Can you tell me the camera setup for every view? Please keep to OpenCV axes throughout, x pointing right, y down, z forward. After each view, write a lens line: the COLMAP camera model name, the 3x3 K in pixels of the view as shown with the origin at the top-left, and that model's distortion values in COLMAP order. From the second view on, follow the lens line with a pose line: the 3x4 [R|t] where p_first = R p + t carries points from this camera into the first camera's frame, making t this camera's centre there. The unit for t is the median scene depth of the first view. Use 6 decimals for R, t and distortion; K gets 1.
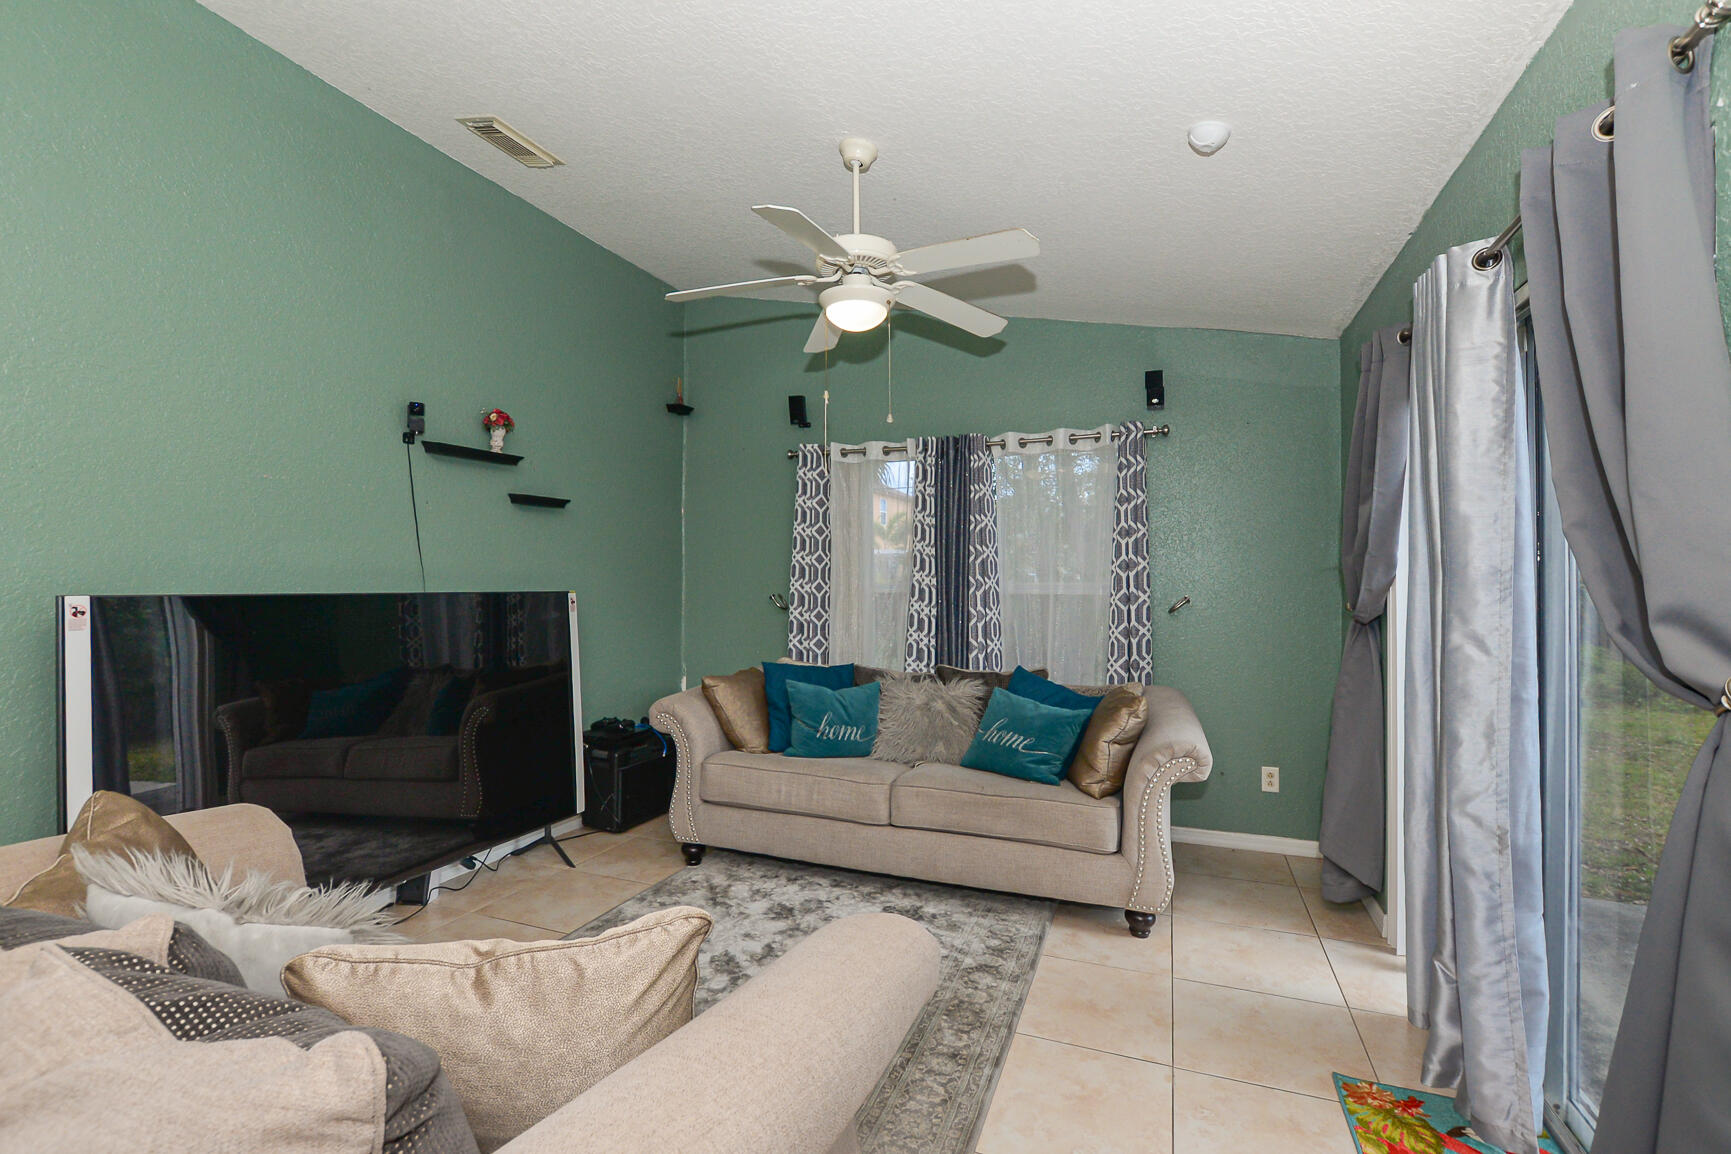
lens RADIAL K [[766.3, 0, 863.6], [0, 766.3, 577.6], [0, 0, 1]] dist [-0.019664, 0.001769]
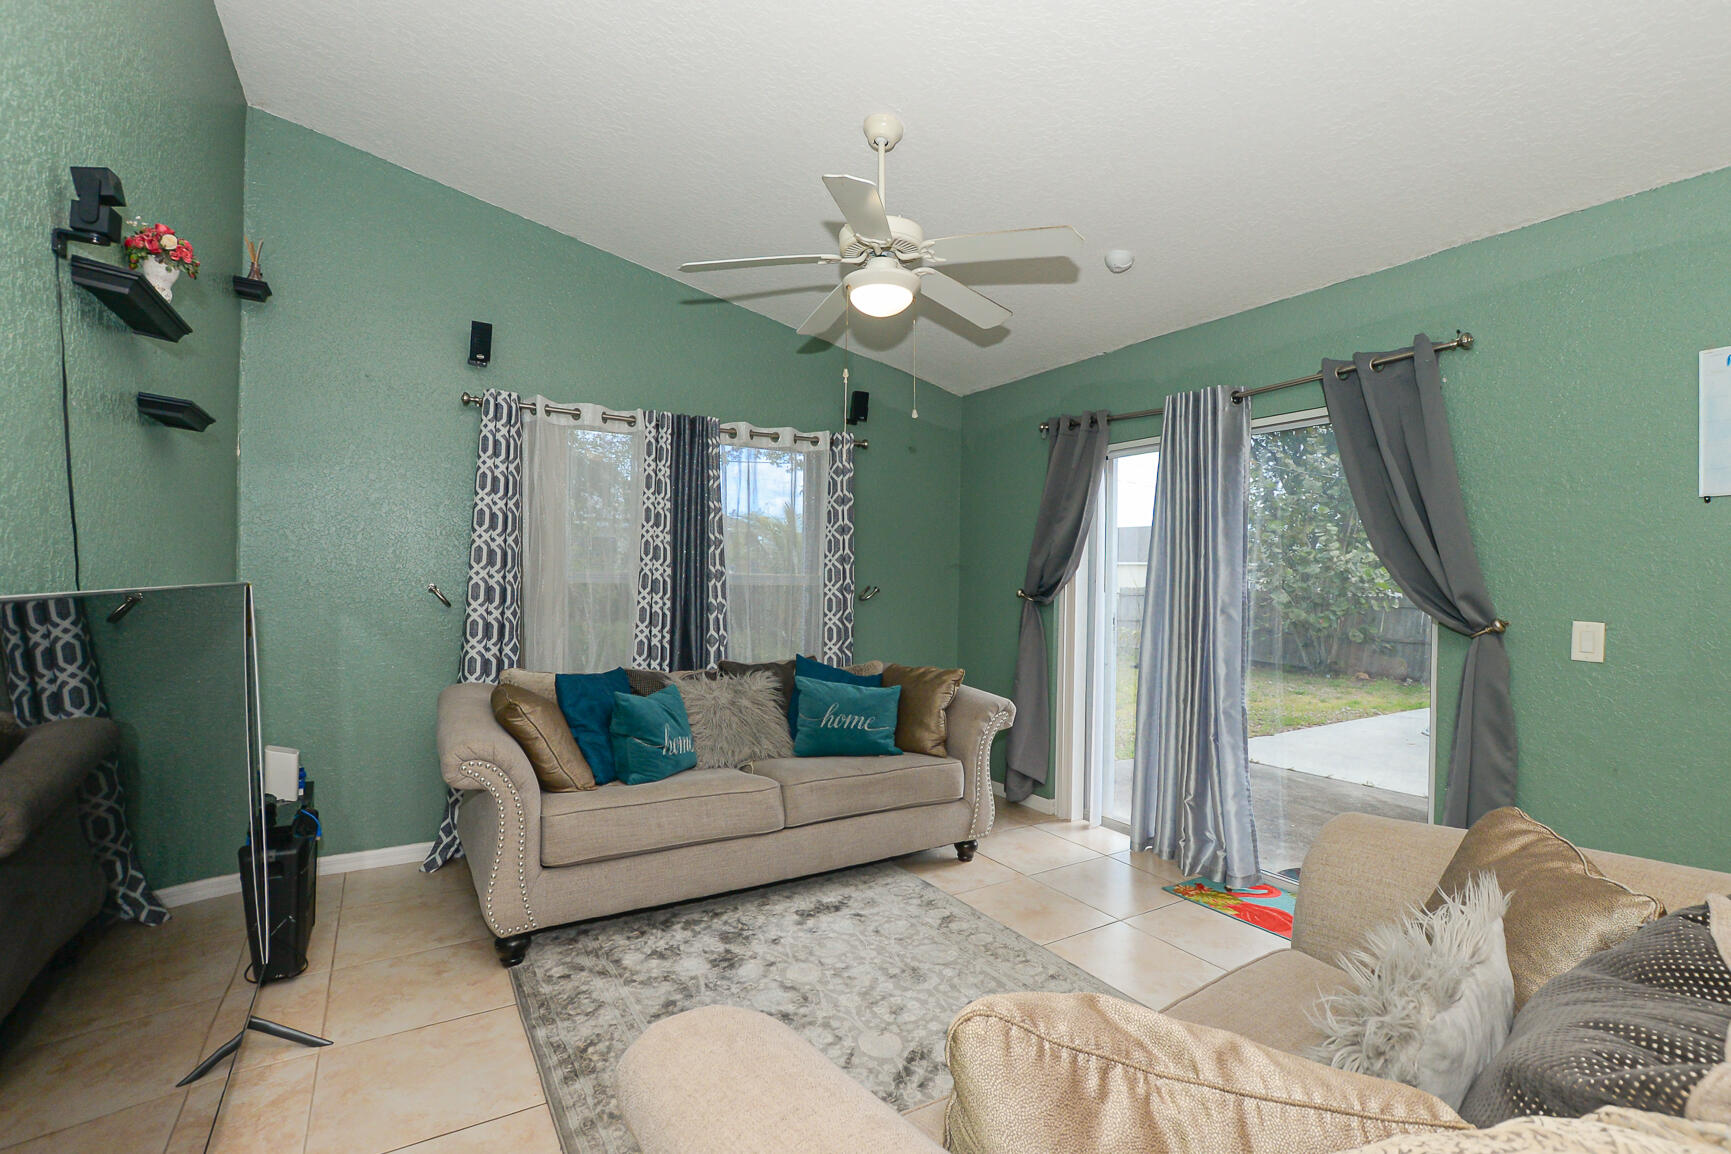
lens RADIAL K [[766.3, 0, 863.1], [0, 766.3, 580.5], [0, 0, 1]] dist [-0.019664, 0.001769]
pose [[0.607397, 0.001089, 0.794398, -0.631034], [-0.016344, 0.999805, 0.011127, 0.002783], [-0.794231, -0.019742, 0.607296, 0.332906]]
